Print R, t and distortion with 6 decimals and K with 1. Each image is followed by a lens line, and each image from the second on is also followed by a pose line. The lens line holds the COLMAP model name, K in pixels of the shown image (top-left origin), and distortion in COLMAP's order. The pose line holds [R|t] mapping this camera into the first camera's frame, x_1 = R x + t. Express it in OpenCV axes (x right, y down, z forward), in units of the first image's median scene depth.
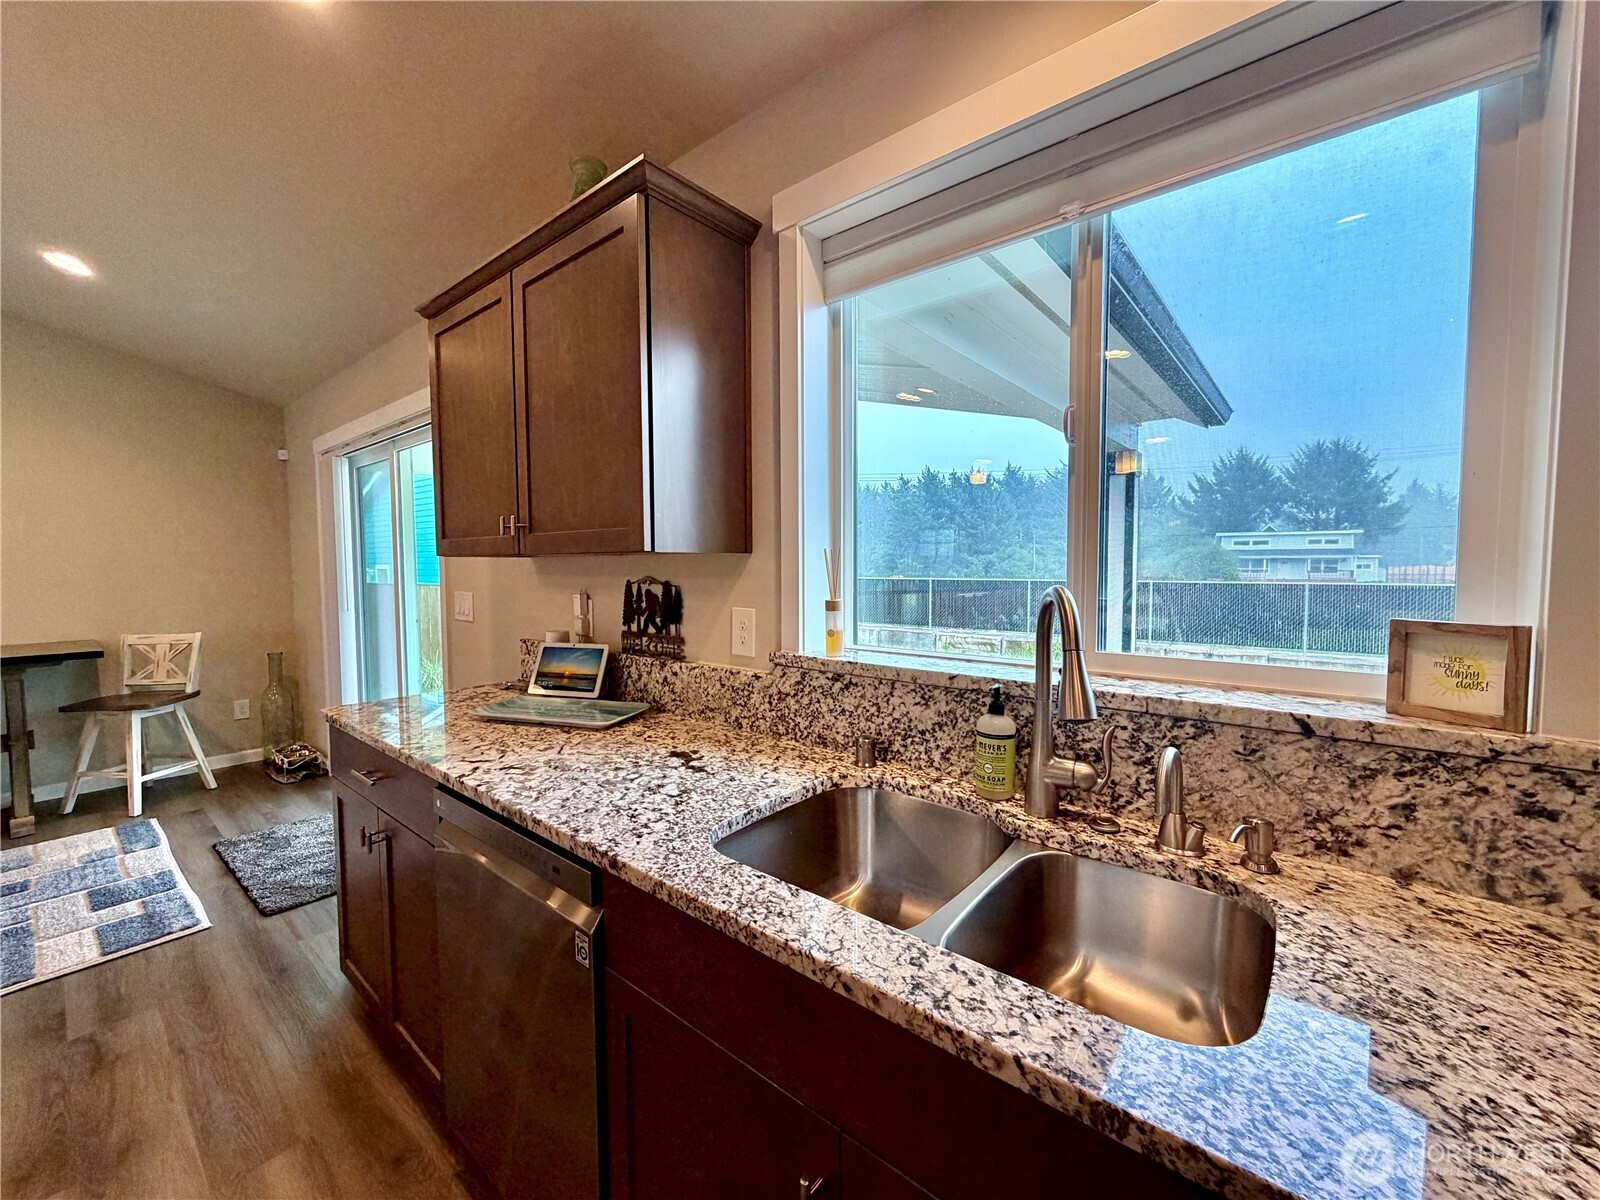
lens RADIAL K [[637.0, 0, 797.6], [0, 637.0, 599.2], [0, 0, 1]] dist [-0.001741, 0.000271]
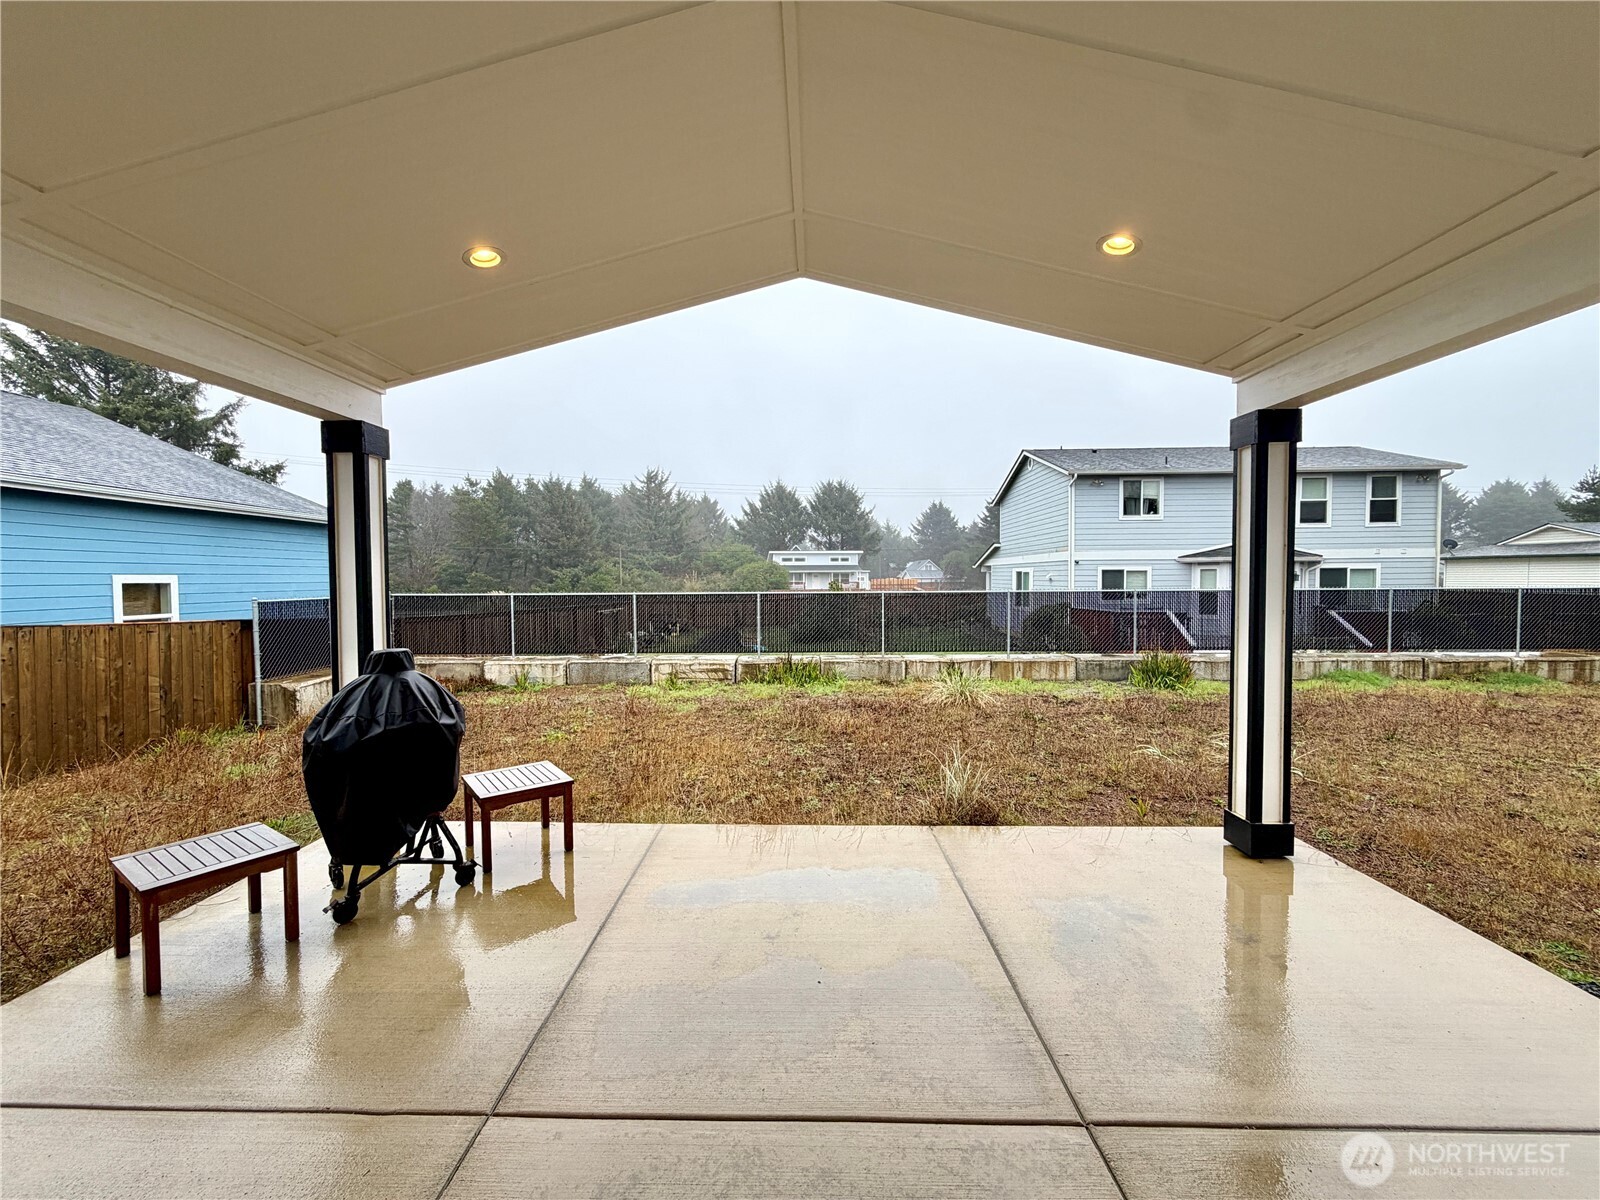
lens RADIAL K [[634.6, 0, 796.3], [0, 634.6, 601.3], [0, 0, 1]] dist [0.000625, 0.000194]
pose [[0.785576, -0.025613, 0.618235, -1.219370], [0.037416, 0.999281, -0.006145, -0.102932], [-0.617633, 0.027959, 0.785970, 2.597123]]
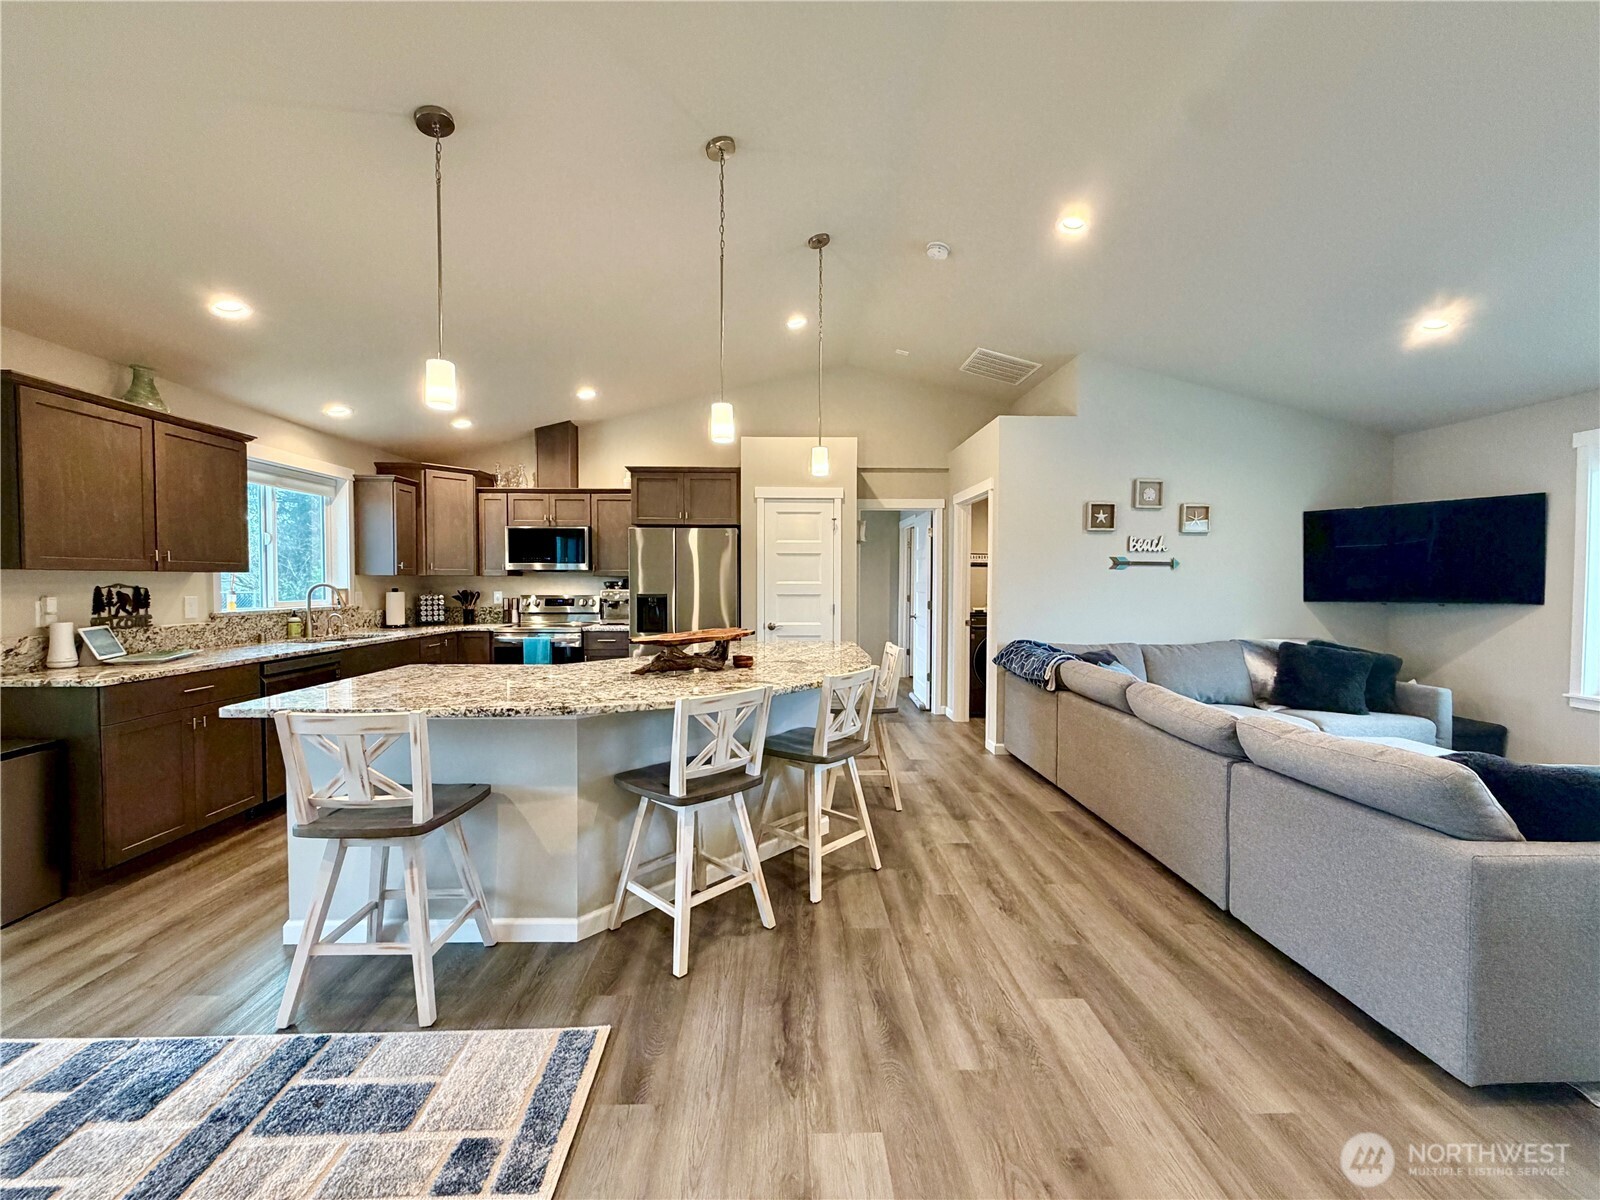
lens RADIAL K [[637.0, 0, 797.6], [0, 637.0, 599.2], [0, 0, 1]] dist [-0.001741, 0.000271]
pose [[-0.661549, -0.020487, 0.749622, -3.542155], [0.039759, 0.997263, 0.062343, -0.035733], [-0.748847, 0.071048, -0.658924, 0.970170]]
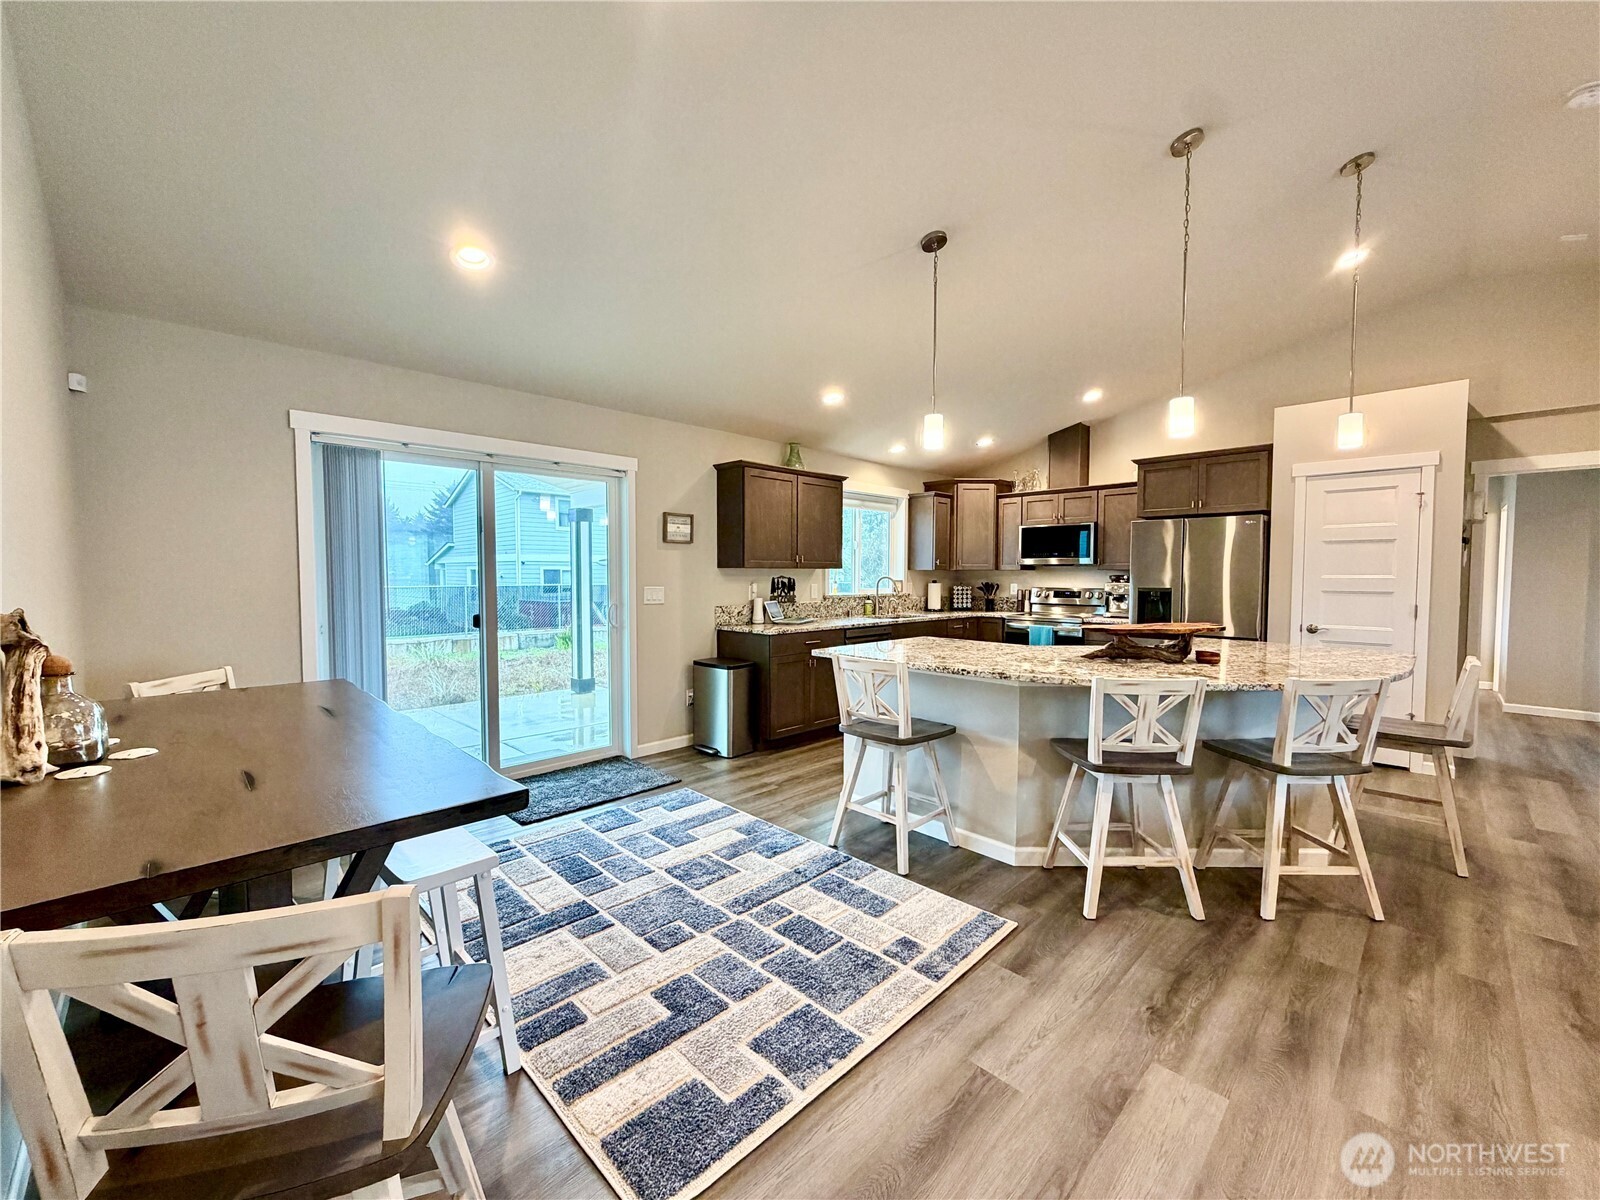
lens RADIAL K [[637.0, 0, 797.6], [0, 637.0, 599.2], [0, 0, 1]] dist [-0.001741, 0.000271]
pose [[0.095647, -0.037349, 0.994714, -3.989669], [0.051181, 0.998159, 0.032557, -0.026565], [-0.994099, 0.047796, 0.097383, 0.833784]]
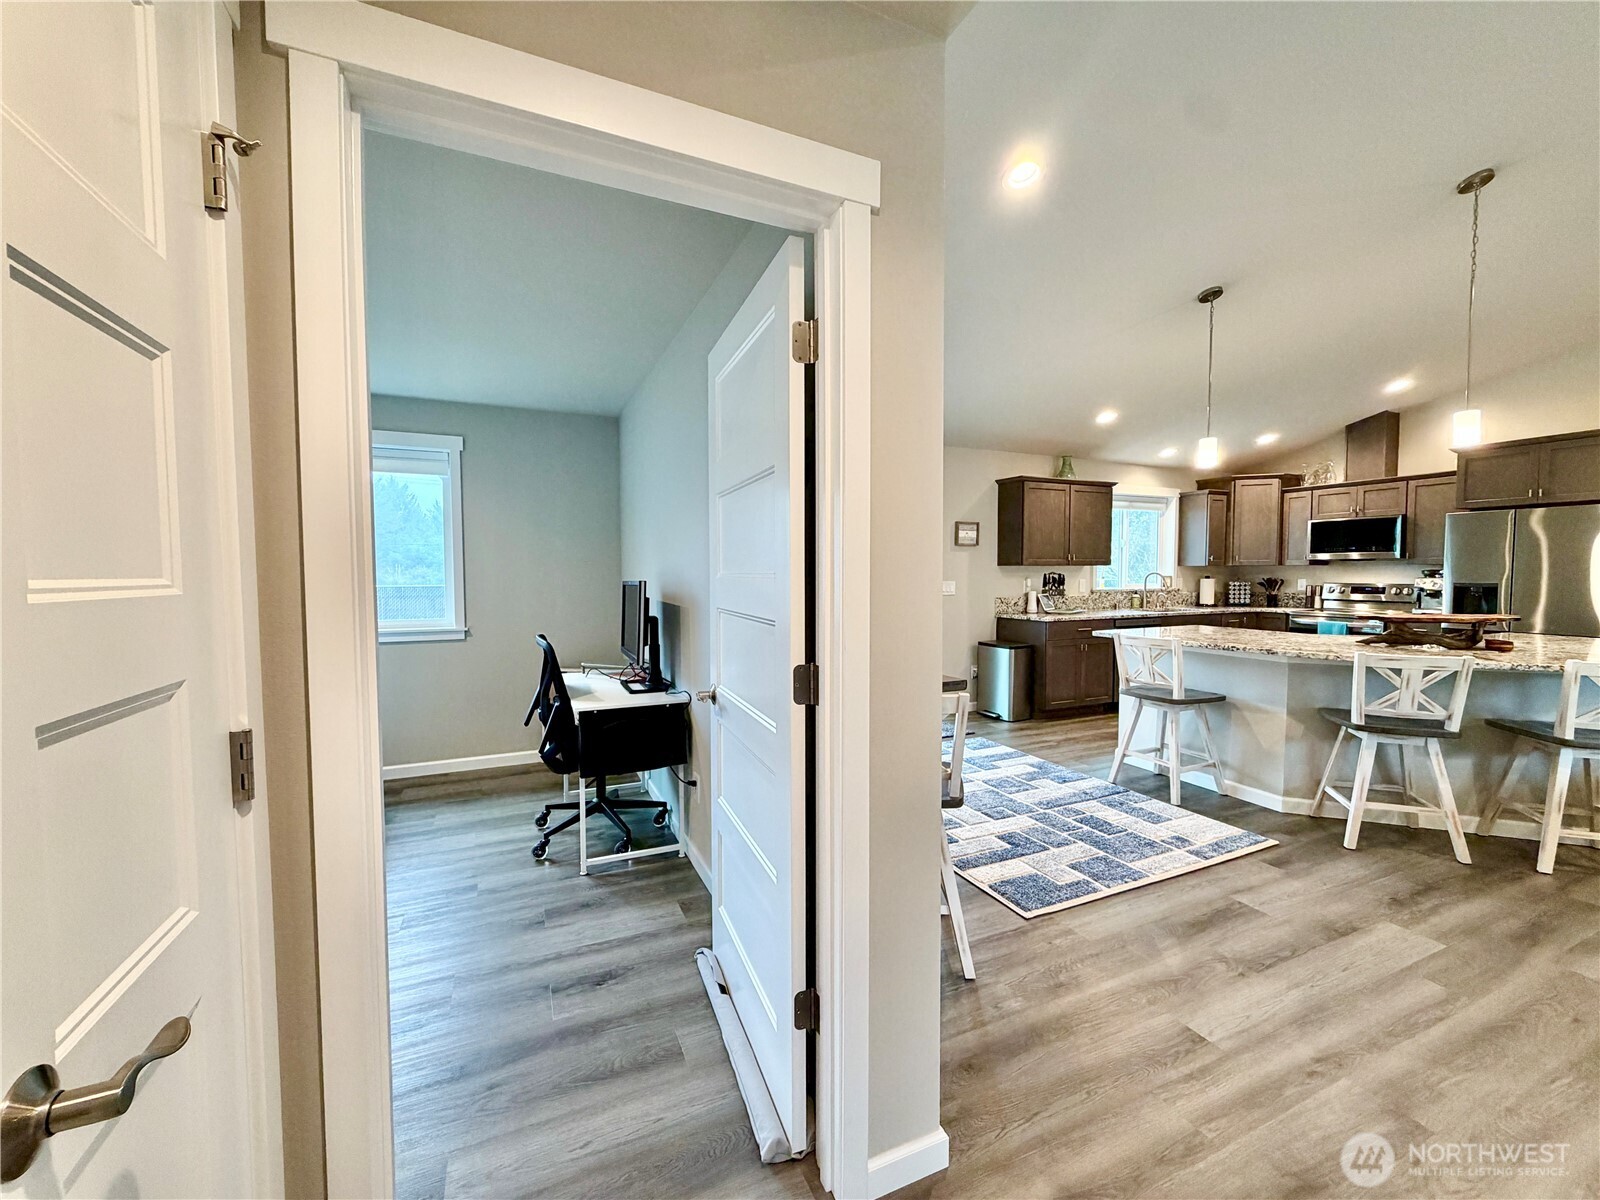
lens RADIAL K [[637.0, 0, 797.6], [0, 637.0, 599.2], [0, 0, 1]] dist [-0.001741, 0.000271]
pose [[0.440655, -0.039166, 0.896822, -4.873488], [0.050416, 0.998551, 0.018836, -0.031682], [-0.896260, 0.036913, 0.441991, 0.933796]]
